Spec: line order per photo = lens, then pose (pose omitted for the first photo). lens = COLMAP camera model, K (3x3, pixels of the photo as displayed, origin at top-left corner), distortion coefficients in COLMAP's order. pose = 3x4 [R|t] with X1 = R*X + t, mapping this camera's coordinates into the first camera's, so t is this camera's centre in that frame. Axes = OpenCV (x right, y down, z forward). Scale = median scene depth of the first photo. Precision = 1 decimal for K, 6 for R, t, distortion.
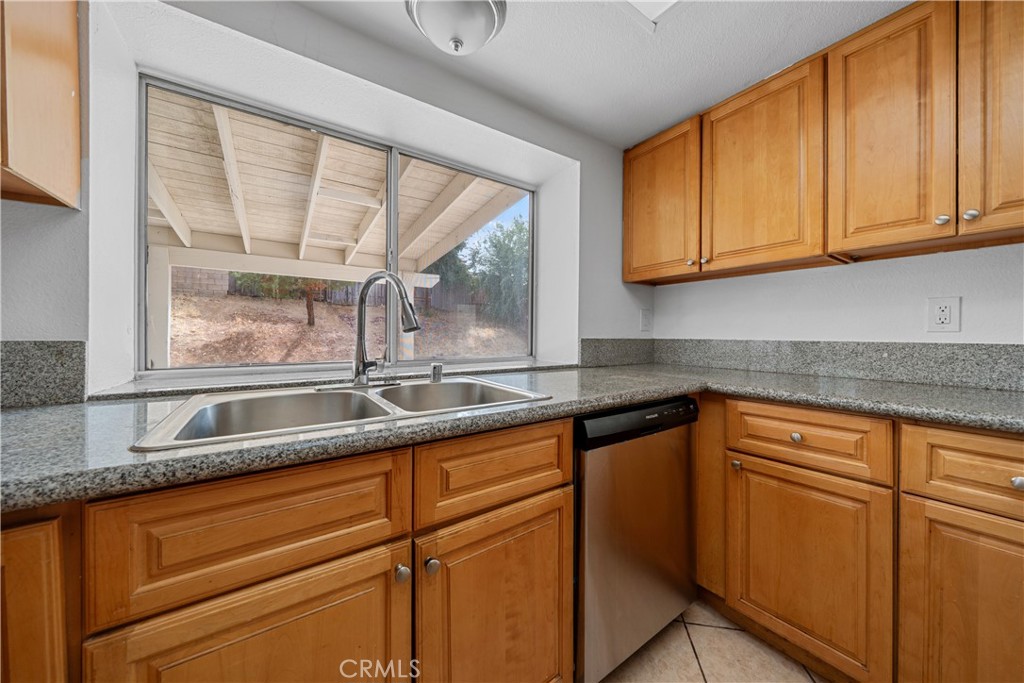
lens RADIAL K [[358.0, 0, 512.0], [0, 358.0, 341.5], [0, 0, 1]] dist [-0.000014, 0.000011]
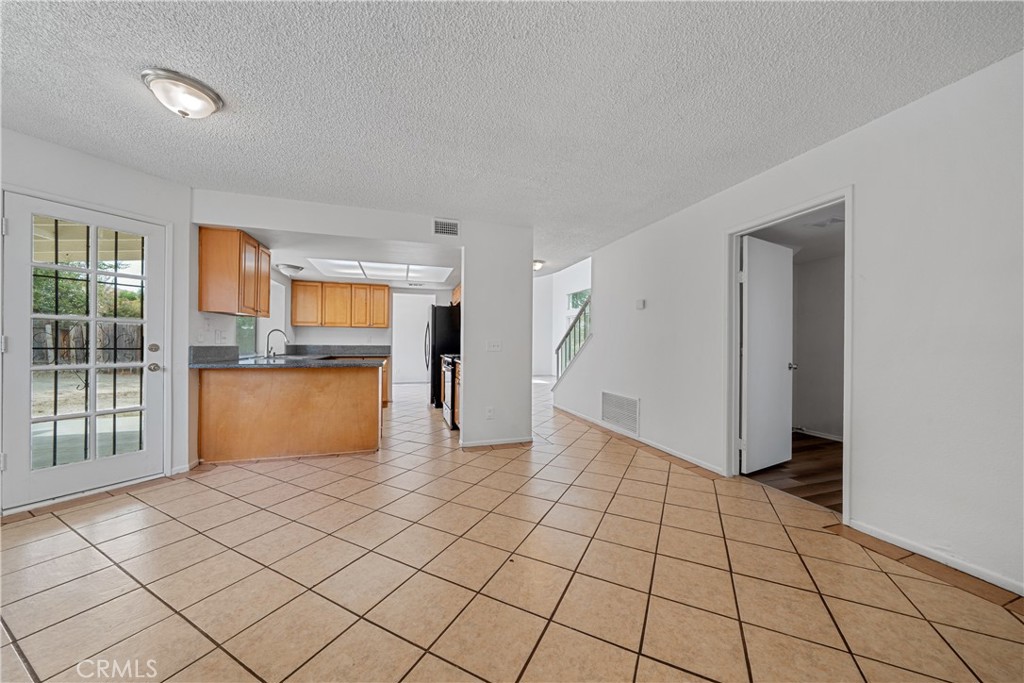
lens RADIAL K [[351.6, 0, 515.5], [0, 351.6, 347.5], [0, 0, 1]] dist [-0.000004, 0.000017]
pose [[0.276736, -0.008068, 0.960912, -2.118174], [0.013355, 0.999900, 0.004549, 0.025389], [-0.960853, 0.011574, 0.276816, -1.674371]]
